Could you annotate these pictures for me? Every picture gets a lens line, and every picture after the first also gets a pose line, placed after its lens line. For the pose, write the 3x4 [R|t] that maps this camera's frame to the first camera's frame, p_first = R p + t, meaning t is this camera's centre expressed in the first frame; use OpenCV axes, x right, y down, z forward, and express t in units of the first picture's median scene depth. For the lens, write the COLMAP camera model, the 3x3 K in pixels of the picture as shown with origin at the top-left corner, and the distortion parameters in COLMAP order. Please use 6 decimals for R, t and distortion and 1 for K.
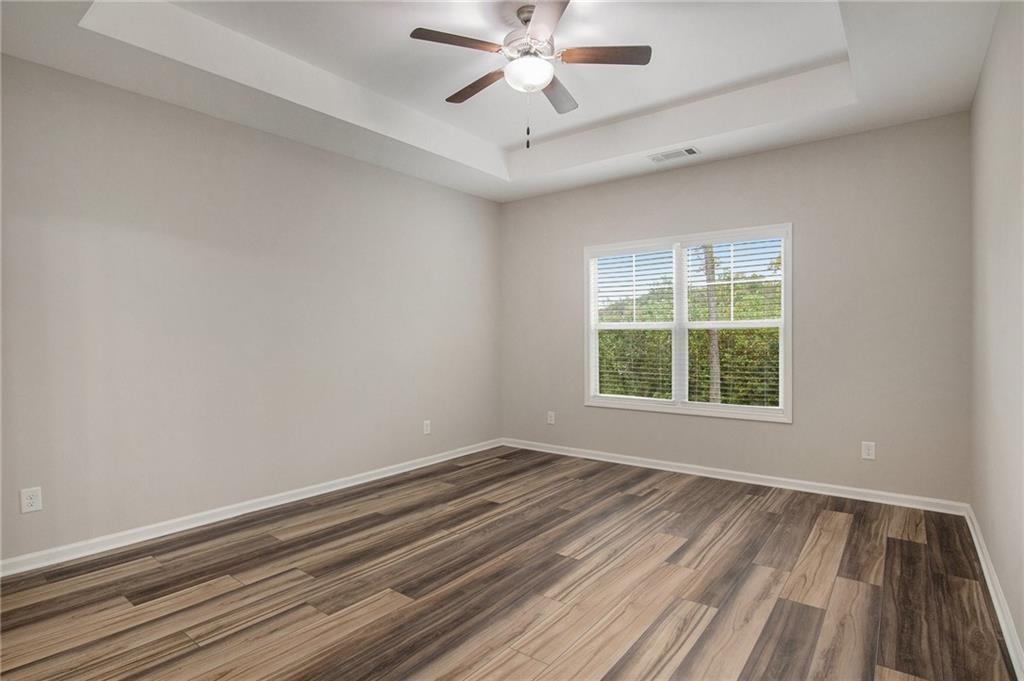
lens RADIAL K [[519.8, 0, 513.6], [0, 519.8, 340.7], [0, 0, 1]] dist [-0.035417, 0.008711]
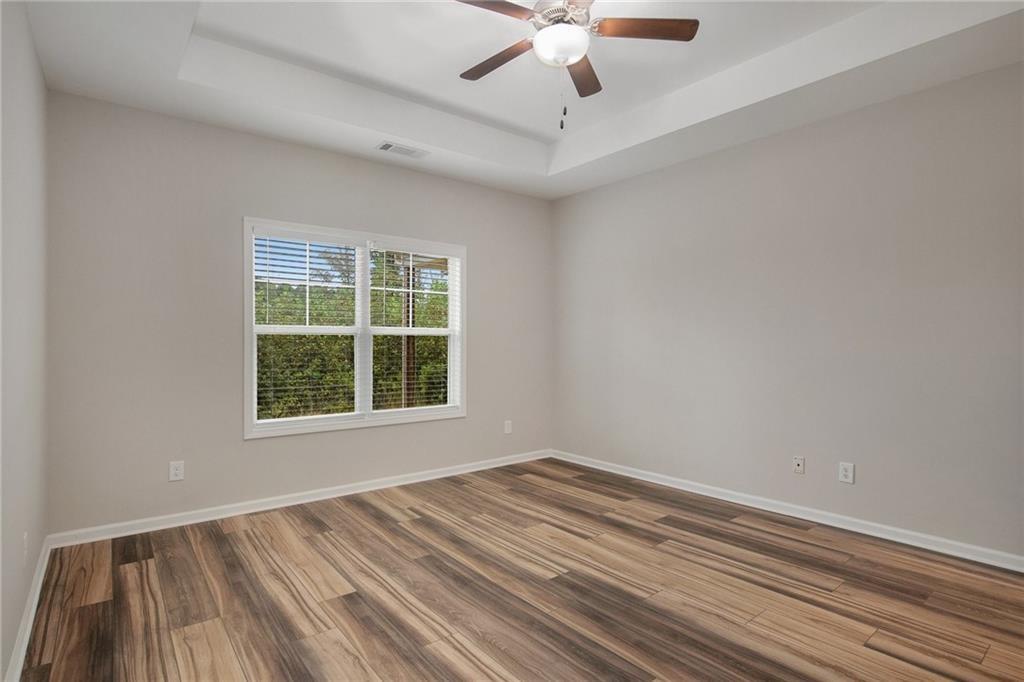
lens RADIAL K [[519.8, 0, 520.0], [0, 519.8, 337.5], [0, 0, 1]] dist [-0.035417, 0.008711]
pose [[0.228040, 0.013586, 0.973557, -0.720986], [0.009050, 0.999830, -0.016072, -0.000503], [-0.973610, 0.012475, 0.227878, 0.735417]]
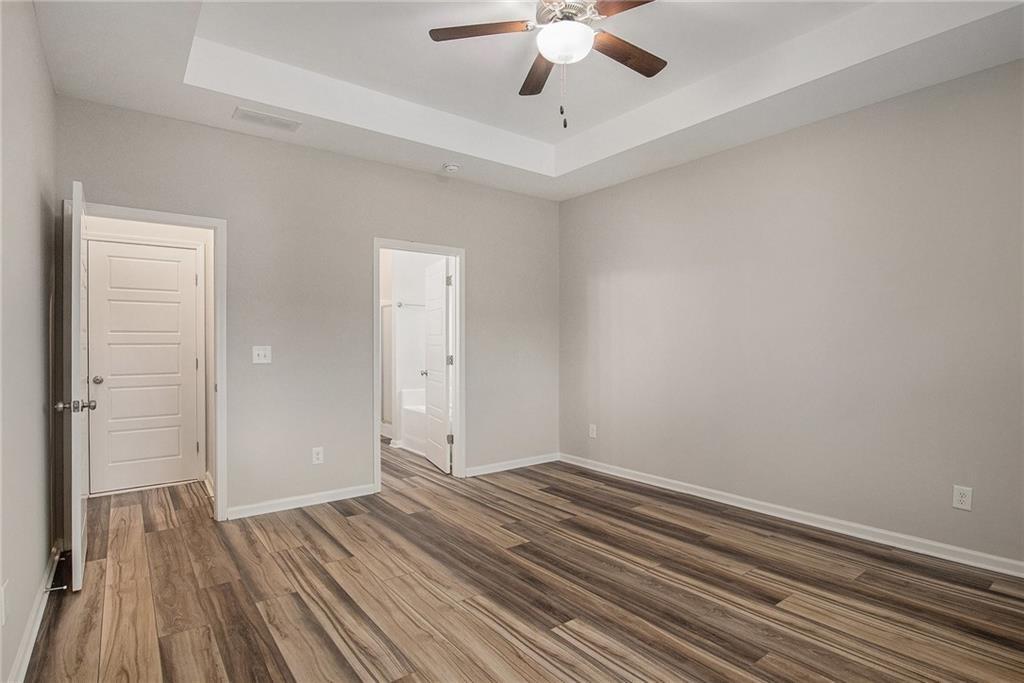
lens RADIAL K [[519.8, 0, 518.6], [0, 519.8, 343.3], [0, 0, 1]] dist [-0.035417, 0.008711]
pose [[-0.248301, 0.004504, -0.968672, 0.762994], [-0.002709, 0.999982, 0.005344, -0.013667], [0.968679, 0.003951, -0.248284, 0.975766]]
